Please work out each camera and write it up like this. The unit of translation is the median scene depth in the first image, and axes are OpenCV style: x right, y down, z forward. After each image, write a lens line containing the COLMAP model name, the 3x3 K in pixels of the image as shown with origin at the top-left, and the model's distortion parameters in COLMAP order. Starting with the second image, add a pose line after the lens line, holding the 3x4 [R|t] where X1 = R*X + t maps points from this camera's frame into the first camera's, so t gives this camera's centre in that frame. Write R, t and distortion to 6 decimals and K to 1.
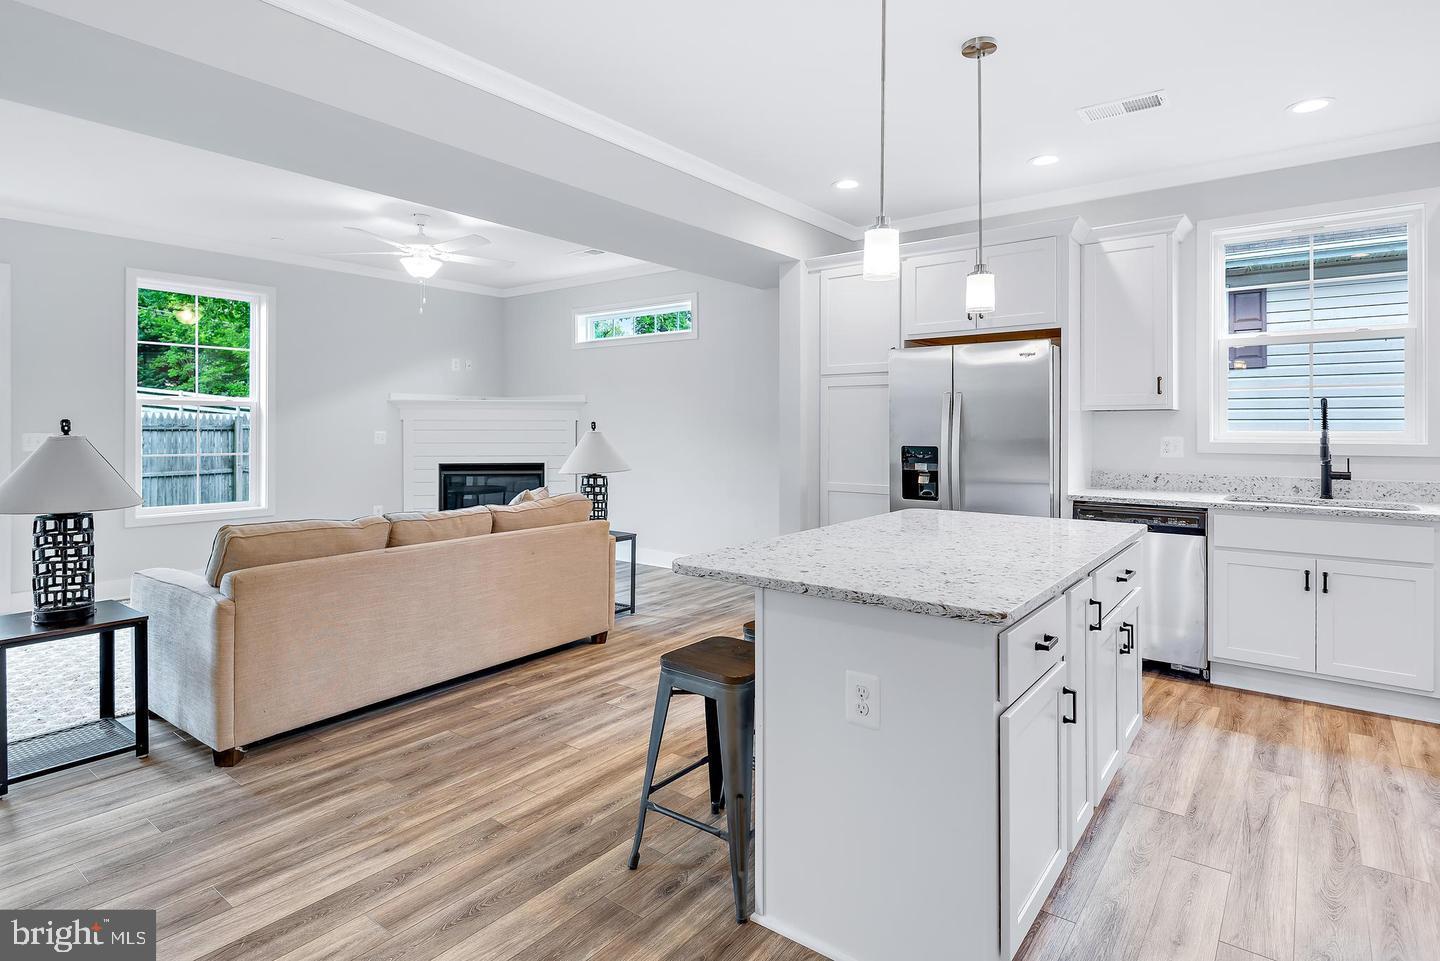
lens RADIAL K [[758.3, 0, 725.4], [0, 758.3, 431.4], [0, 0, 1]] dist [0.006913, -0.000159]
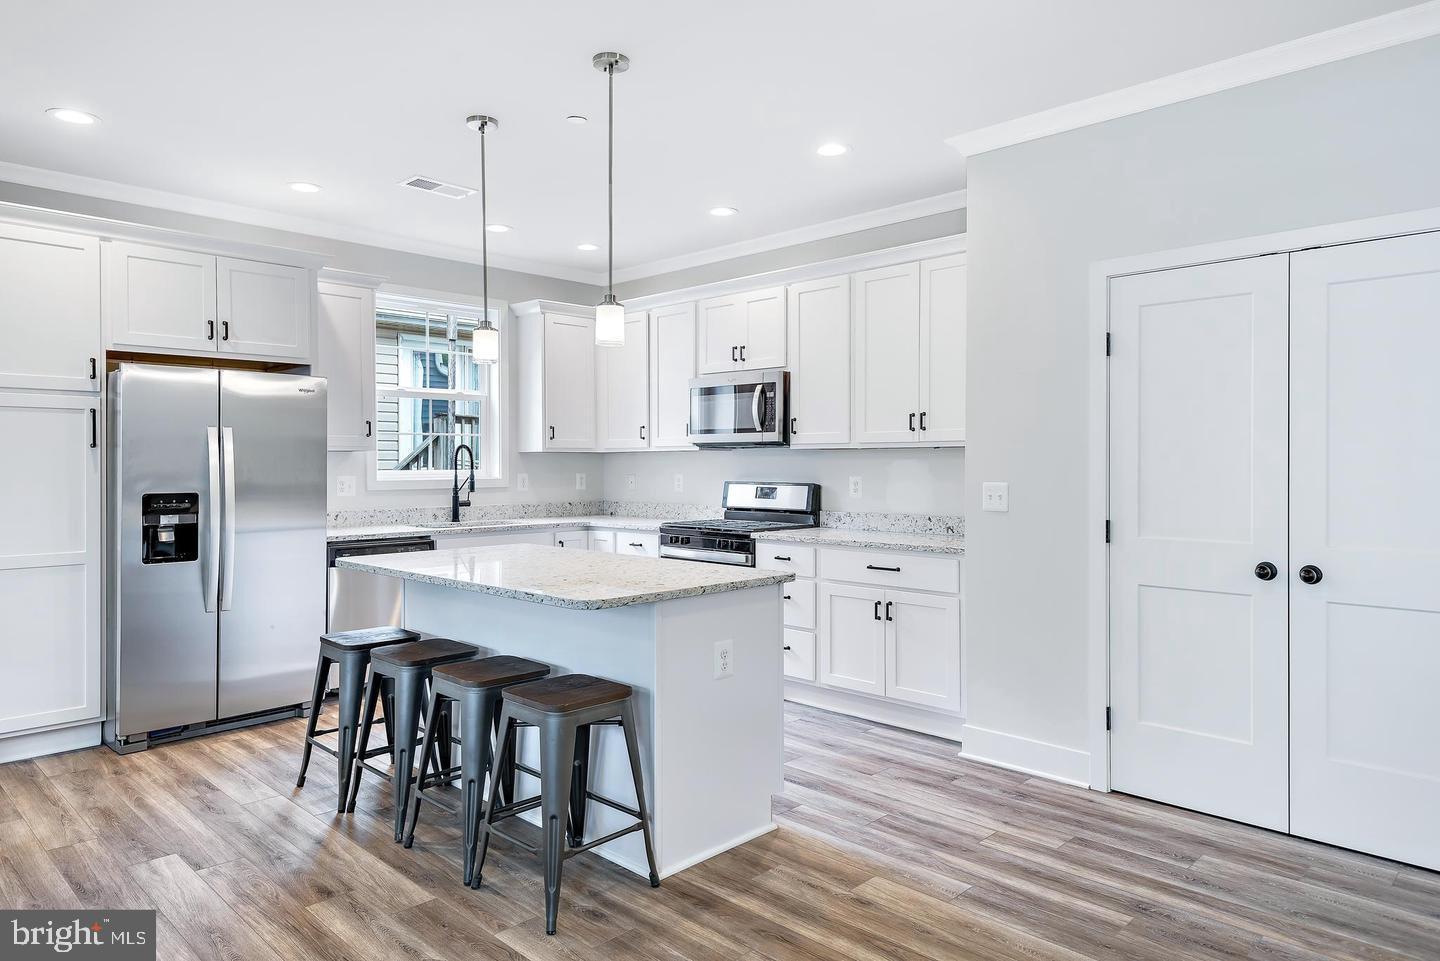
lens RADIAL K [[901.8, 0, 720.0], [0, 901.8, 480.5], [0, 0, 1]] dist [-0.001461, -0.000860]
pose [[0.117010, -0.018995, 0.992949, -0.616956], [0.009870, 0.999790, 0.017963, -0.004848], [-0.993082, 0.007698, 0.117173, 0.334774]]
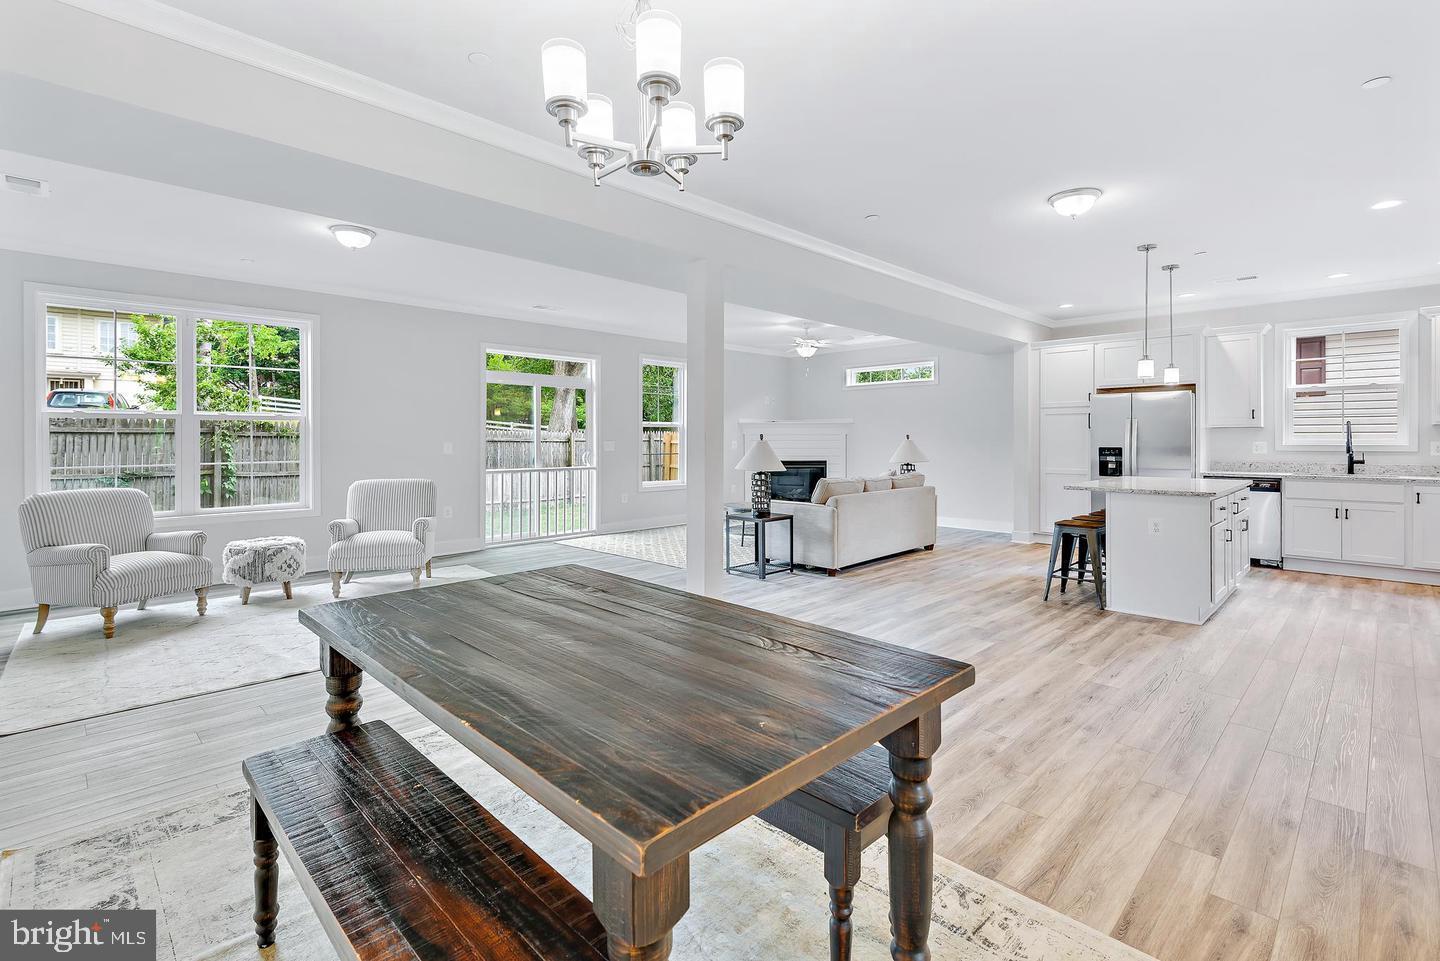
lens RADIAL K [[647.7, 0, 713.7], [0, 647.7, 444.8], [0, 0, 1]] dist [0.000849, -0.009212]
pose [[0.988516, -0.000385, -0.151114, -0.474406], [0.000513, 1.000000, 0.000802, 0.011990], [0.151114, -0.000870, 0.988516, -0.726274]]
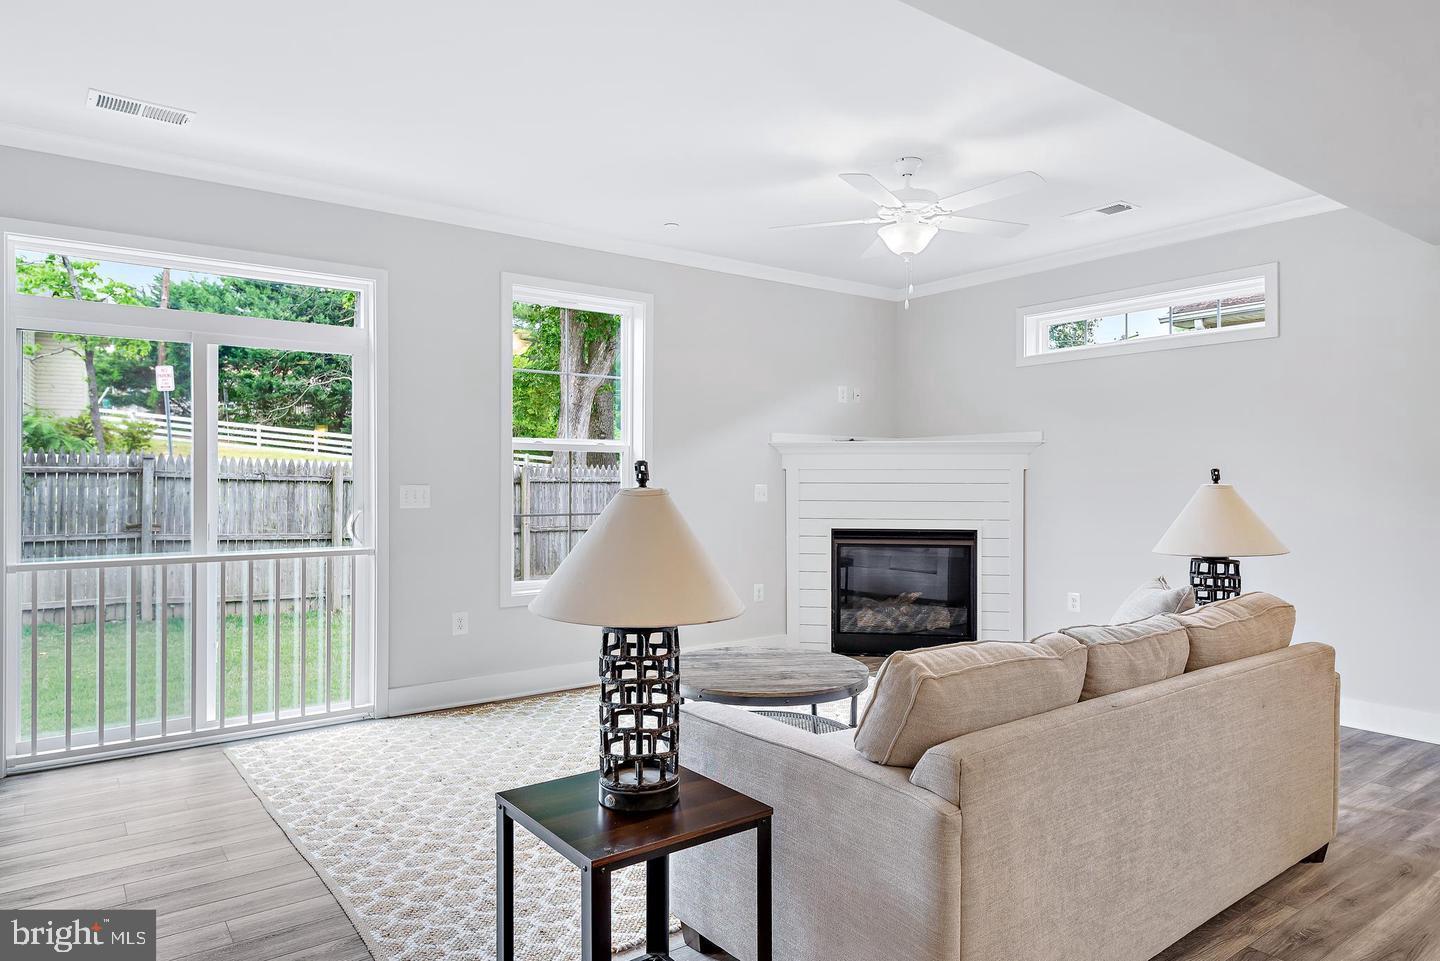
lens RADIAL K [[898.7, 0, 720.0], [0, 898.7, 480.5], [0, 0, 1]] dist [0.031020, -0.000578]
pose [[0.960669, 0.000979, -0.277695, -0.415929], [-0.002769, 0.999978, -0.006054, 0.002333], [0.277682, 0.006585, 0.960650, 0.234806]]
